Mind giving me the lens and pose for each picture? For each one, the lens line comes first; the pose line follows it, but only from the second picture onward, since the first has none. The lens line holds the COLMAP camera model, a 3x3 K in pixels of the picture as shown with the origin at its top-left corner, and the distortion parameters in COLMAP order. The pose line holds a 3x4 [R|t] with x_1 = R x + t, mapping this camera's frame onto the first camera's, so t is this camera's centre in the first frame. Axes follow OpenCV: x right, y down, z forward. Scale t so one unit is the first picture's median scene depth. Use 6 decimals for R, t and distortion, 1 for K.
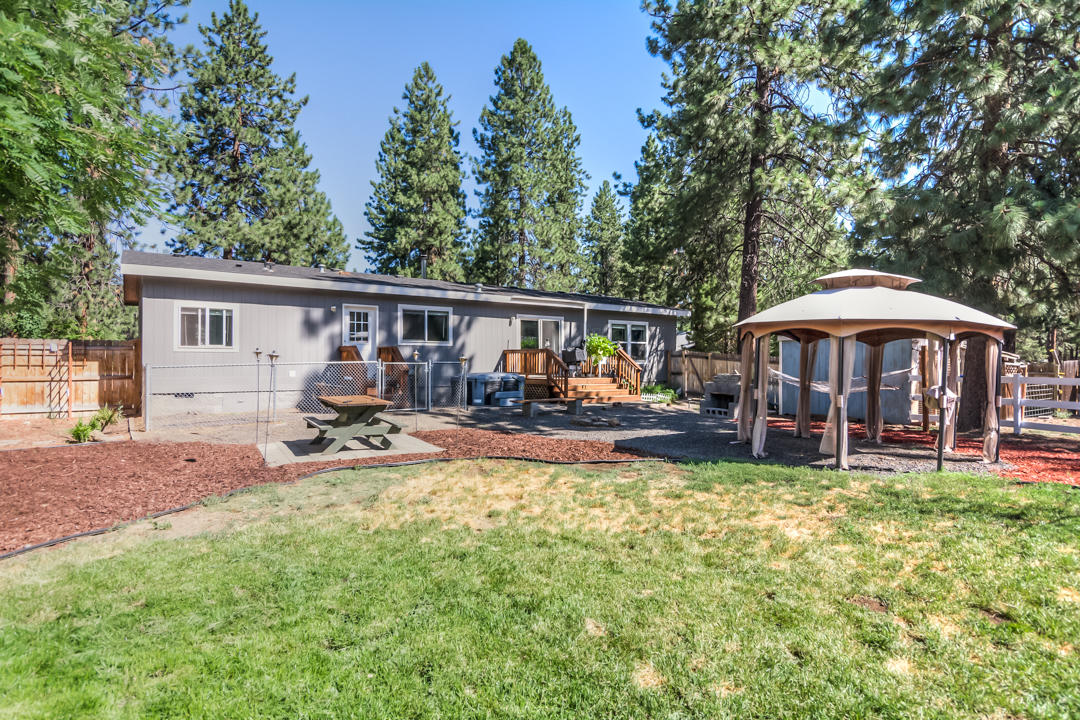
lens RADIAL K [[568.7, 0, 543.5], [0, 568.7, 360.4], [0, 0, 1]] dist [-0.003205, -0.000067]
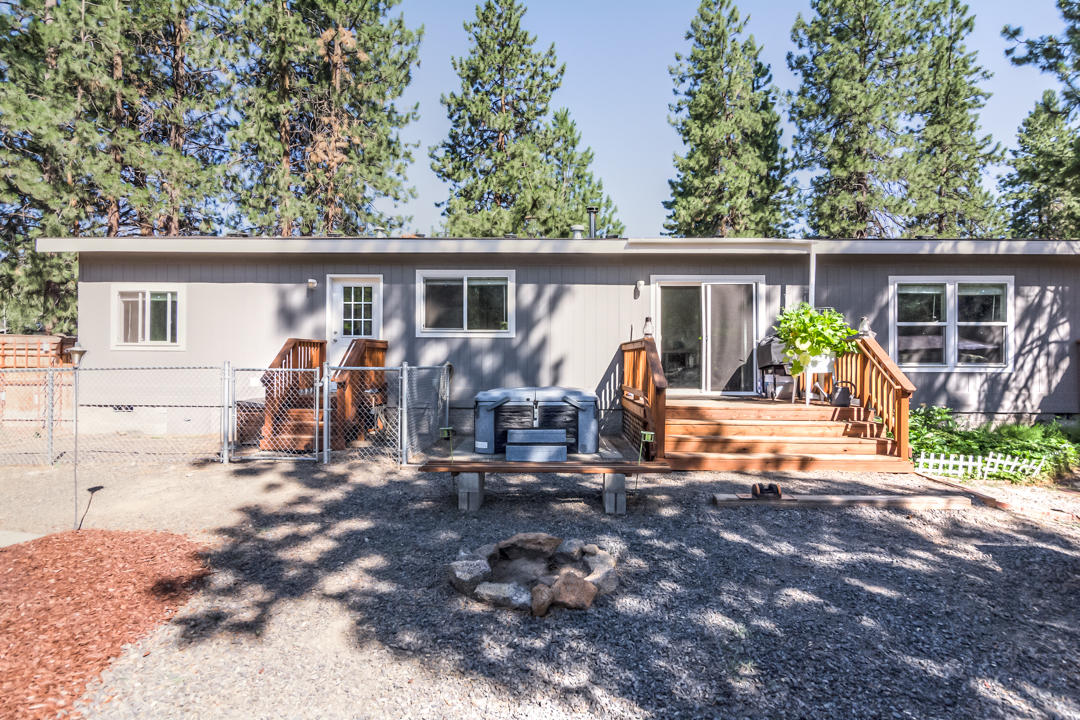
lens RADIAL K [[568.7, 0, 543.5], [0, 568.7, 360.4], [0, 0, 1]] dist [-0.003205, -0.000067]
pose [[0.794983, 0.002932, -0.606624, 0.185890], [-0.003151, 0.999995, 0.000703, -0.003054], [0.606623, 0.001352, 0.794988, 0.507280]]
